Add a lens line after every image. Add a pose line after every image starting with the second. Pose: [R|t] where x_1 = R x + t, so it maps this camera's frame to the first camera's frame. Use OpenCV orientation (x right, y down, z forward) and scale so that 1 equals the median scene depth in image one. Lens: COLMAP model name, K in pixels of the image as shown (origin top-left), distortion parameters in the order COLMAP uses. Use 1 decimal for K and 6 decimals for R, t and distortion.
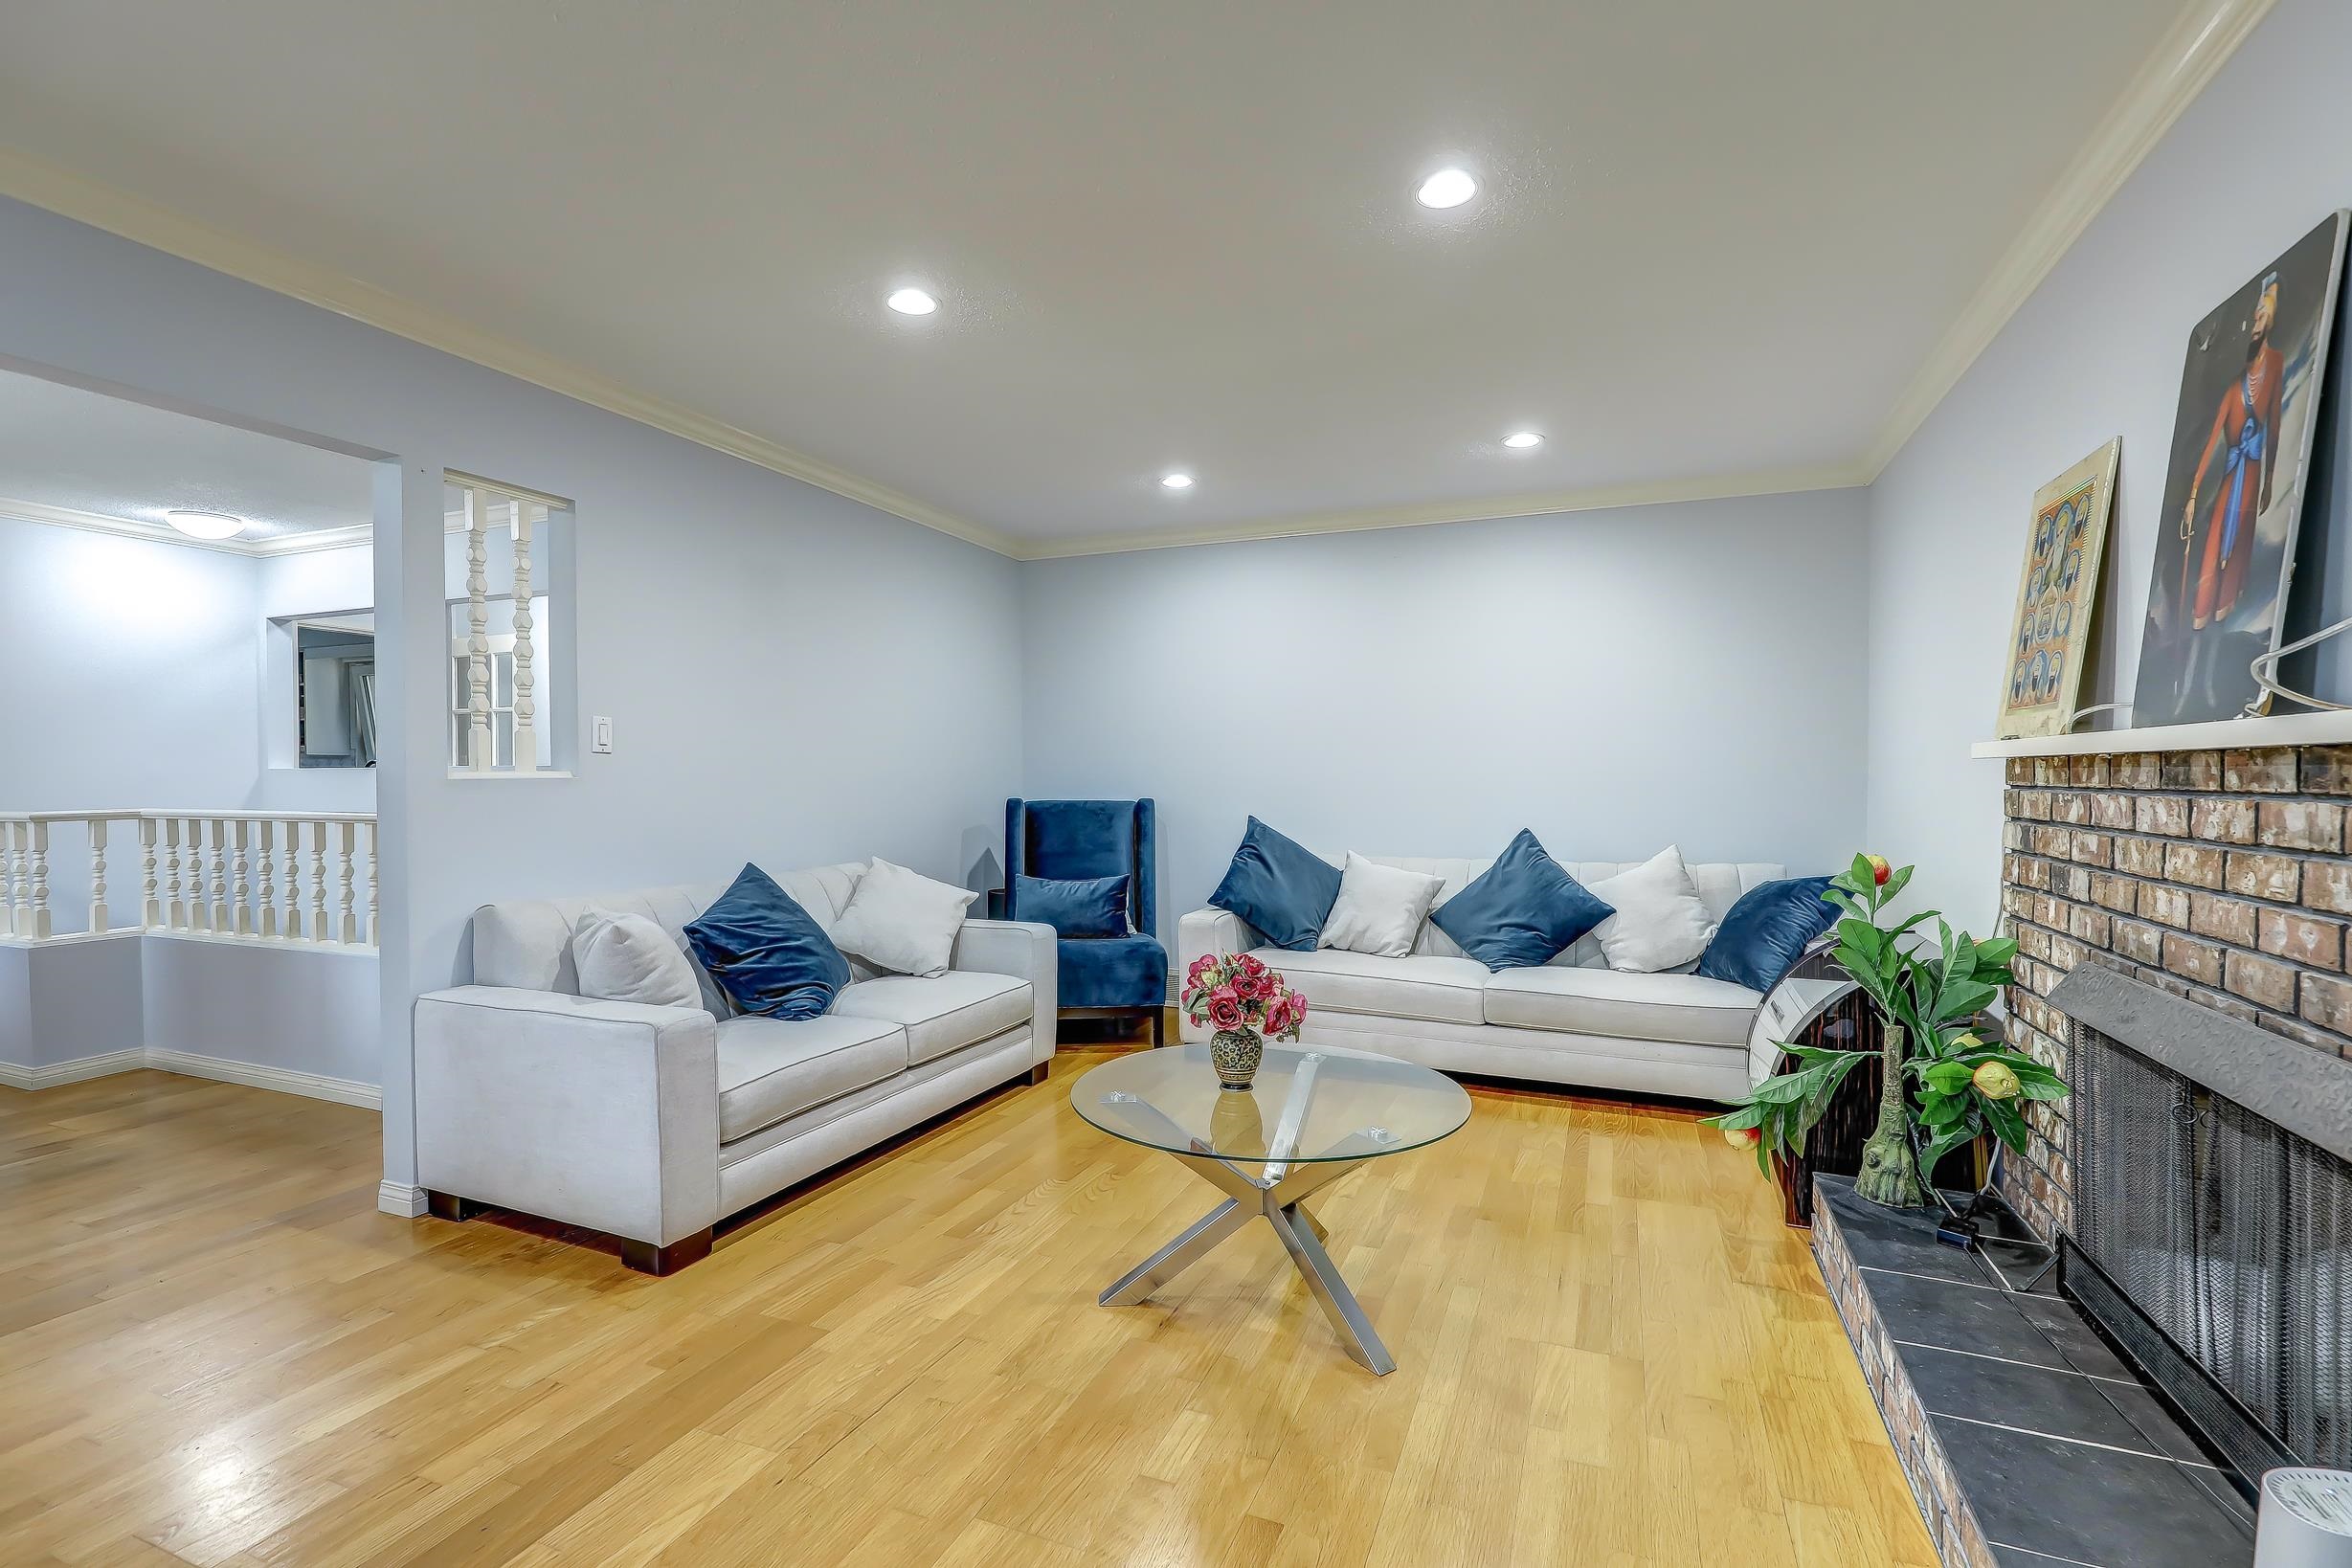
lens RADIAL K [[1068.4, 0, 1176.0], [0, 1068.4, 784.0], [0, 0, 1]] dist [-0.002297, -0.000425]
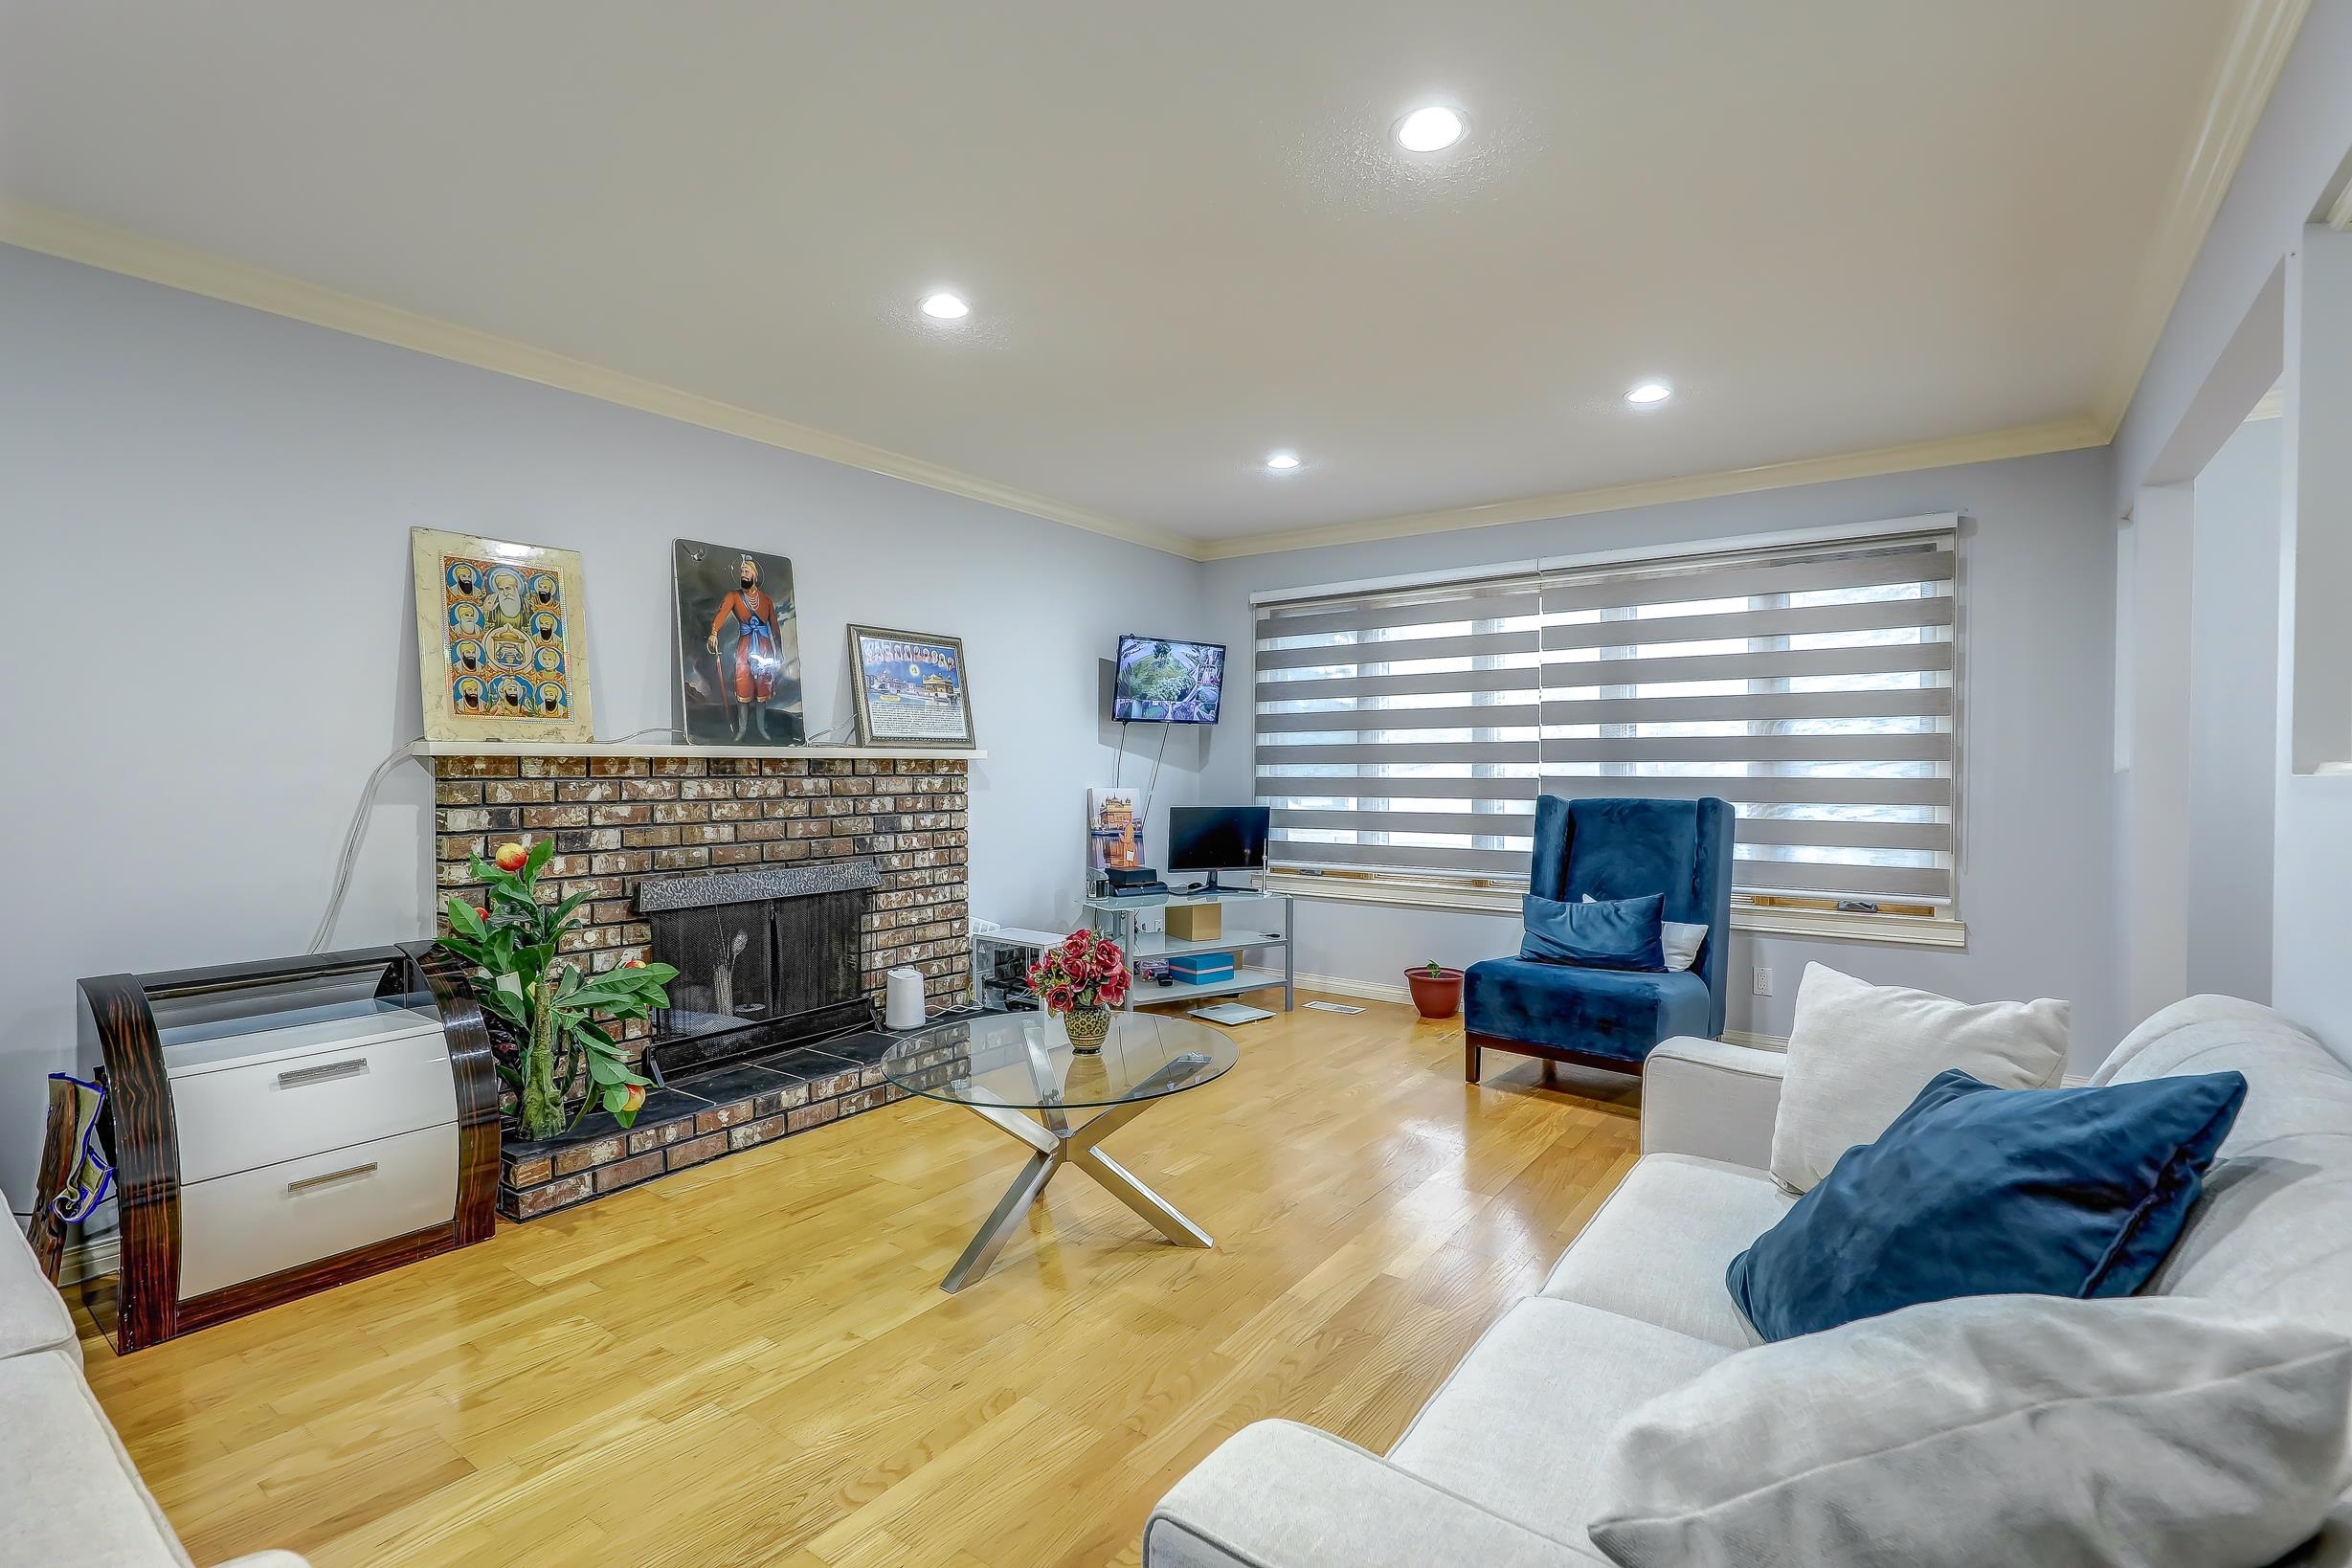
lens RADIAL K [[1068.4, 0, 1176.0], [0, 1068.4, 784.0], [0, 0, 1]] dist [-0.002297, -0.000425]
pose [[-0.973431, -0.003685, 0.228950, -0.403321], [0.002333, 0.999659, 0.026009, -0.032174], [-0.228968, 0.025852, -0.973091, 2.920942]]
